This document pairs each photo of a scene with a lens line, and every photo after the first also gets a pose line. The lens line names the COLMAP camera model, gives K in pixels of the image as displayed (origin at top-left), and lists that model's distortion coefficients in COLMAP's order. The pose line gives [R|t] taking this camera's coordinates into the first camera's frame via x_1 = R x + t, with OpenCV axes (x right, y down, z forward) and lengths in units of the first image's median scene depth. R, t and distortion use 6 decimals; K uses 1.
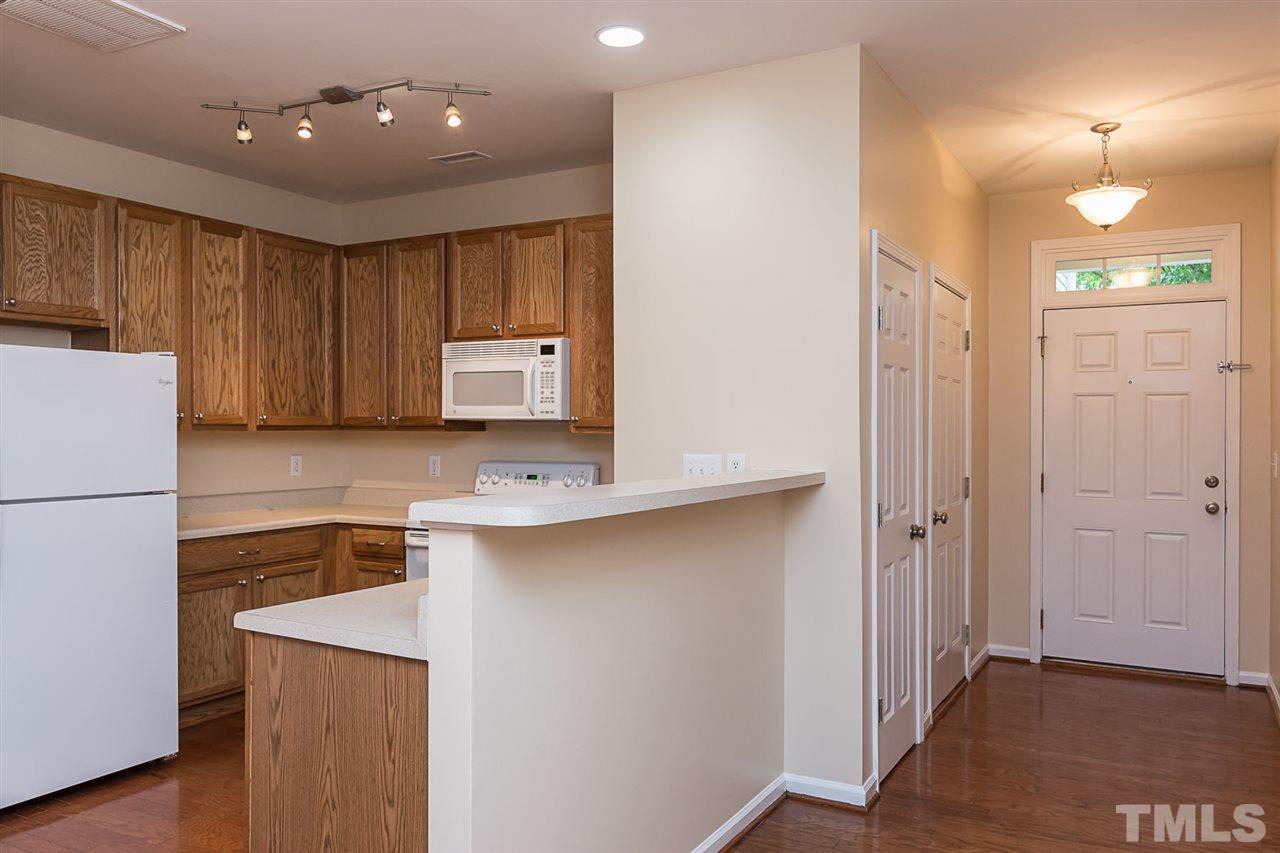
lens RADIAL K [[980.0, 0, 640.0], [0, 980.0, 426.5], [0, 0, 1]] dist [0.002226, -0.009101]
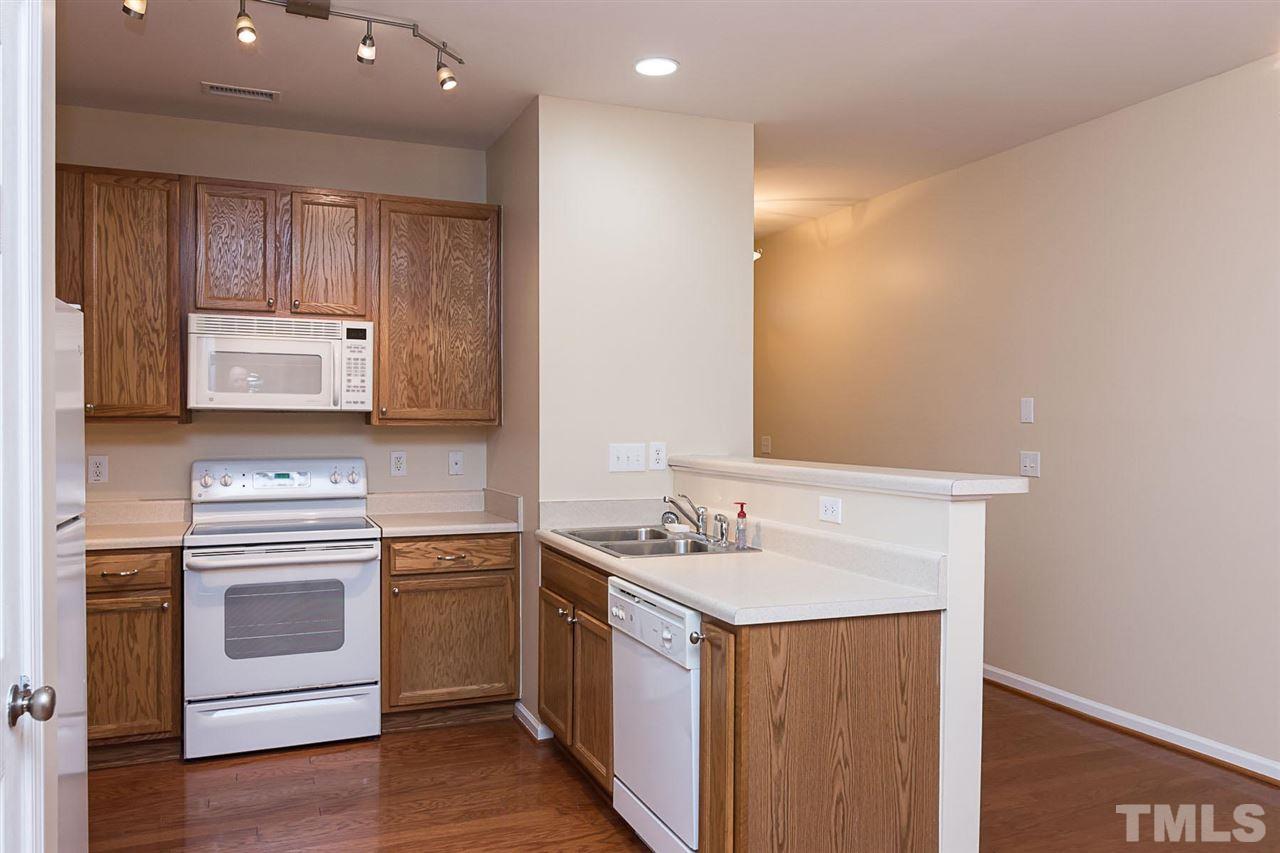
lens RADIAL K [[935.6, 0, 640.0], [0, 935.6, 426.5], [0, 0, 1]] dist [0.005451, 0.000496]
pose [[0.621658, -0.004558, 0.783276, -0.594333], [-0.002261, 0.999968, 0.007614, 0.000478], [-0.783286, -0.006504, 0.621628, 0.246344]]
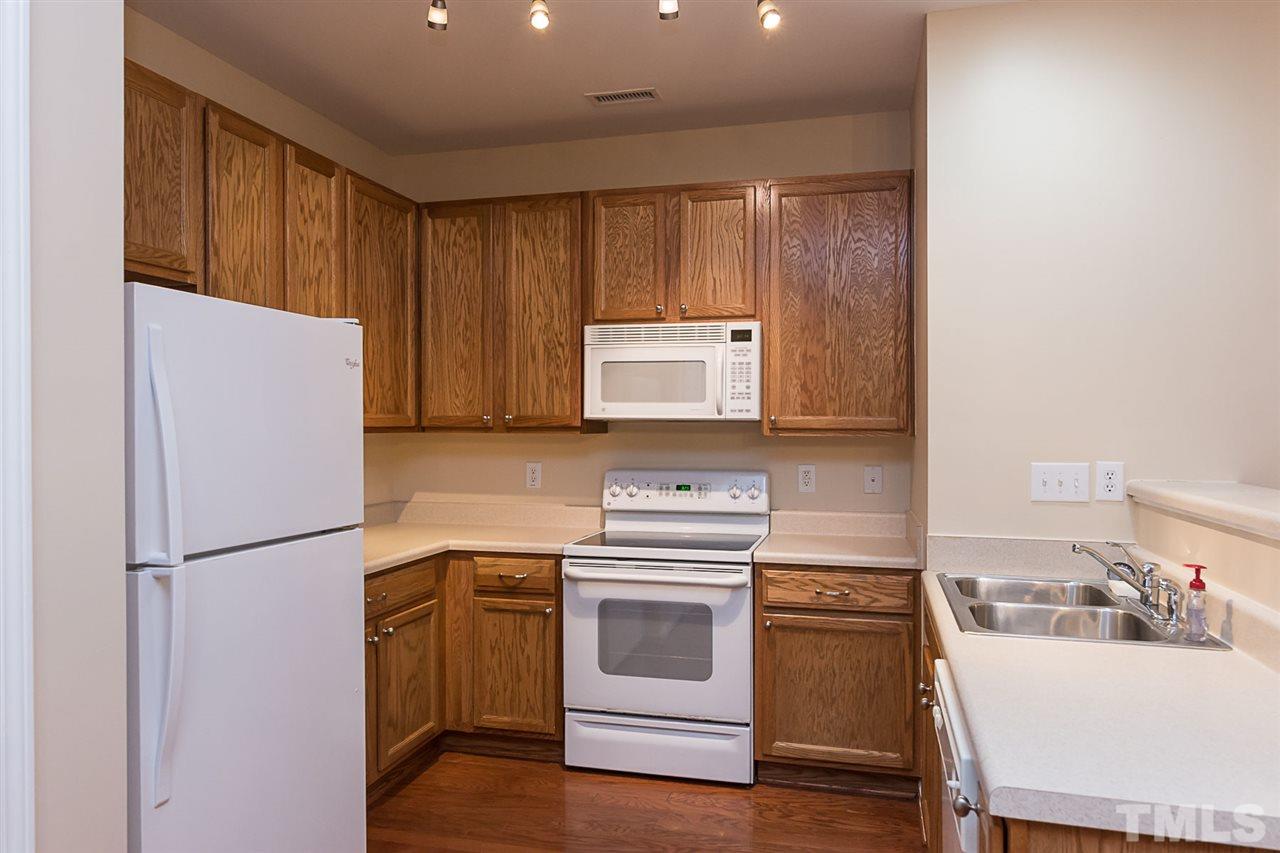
lens RADIAL K [[876.4, 0, 640.0], [0, 876.4, 426.5], [0, 0, 1]] dist [-0.001776, -0.001144]
pose [[0.967868, -0.001049, 0.251458, -0.354004], [0.000661, 0.999998, 0.001631, -0.002358], [-0.251459, -0.001412, 0.967867, 0.294164]]
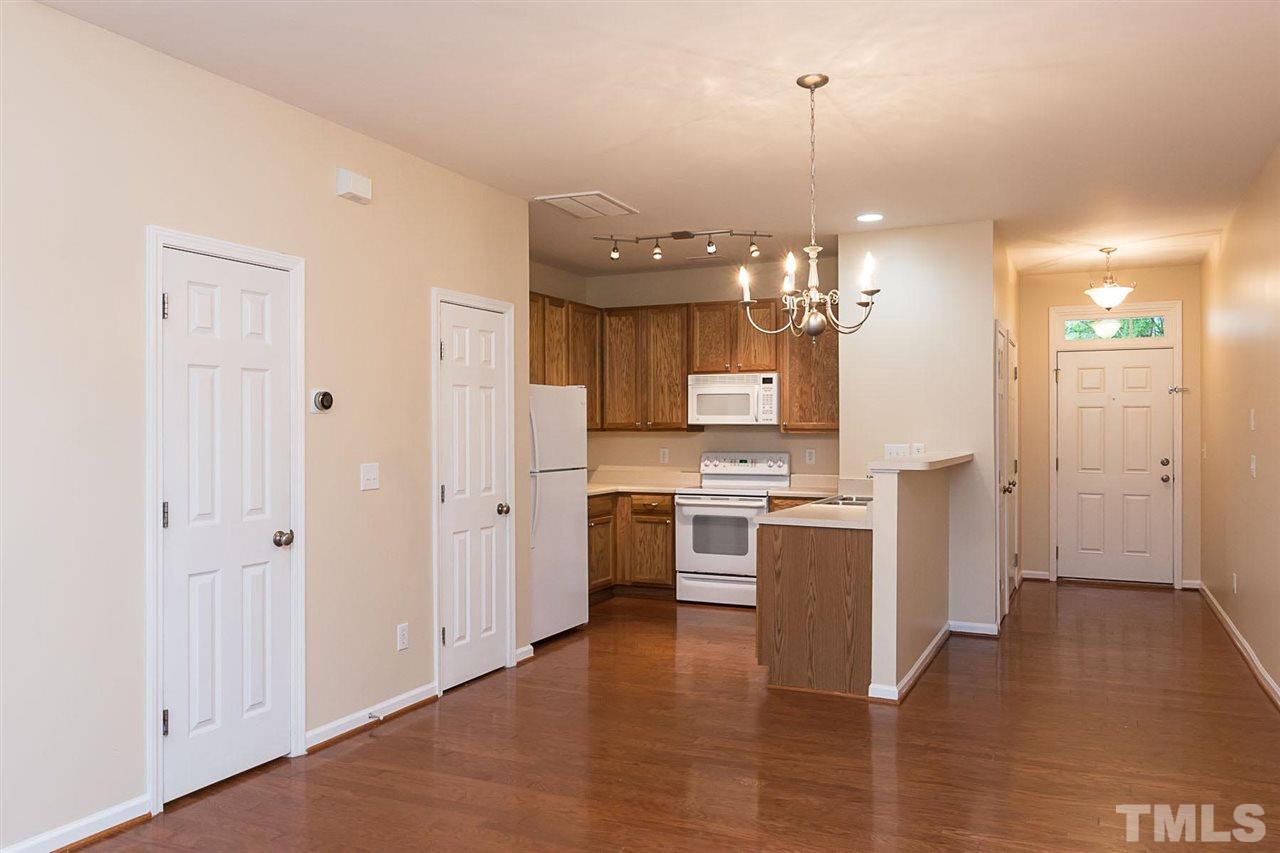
lens RADIAL K [[980.0, 0, 640.0], [0, 980.0, 426.5], [0, 0, 1]] dist [0.002226, -0.009101]
pose [[0.997440, -0.003385, 0.071422, -0.403813], [0.003442, 0.999994, -0.000678, -0.003189], [-0.071419, 0.000923, 0.997446, -0.559597]]
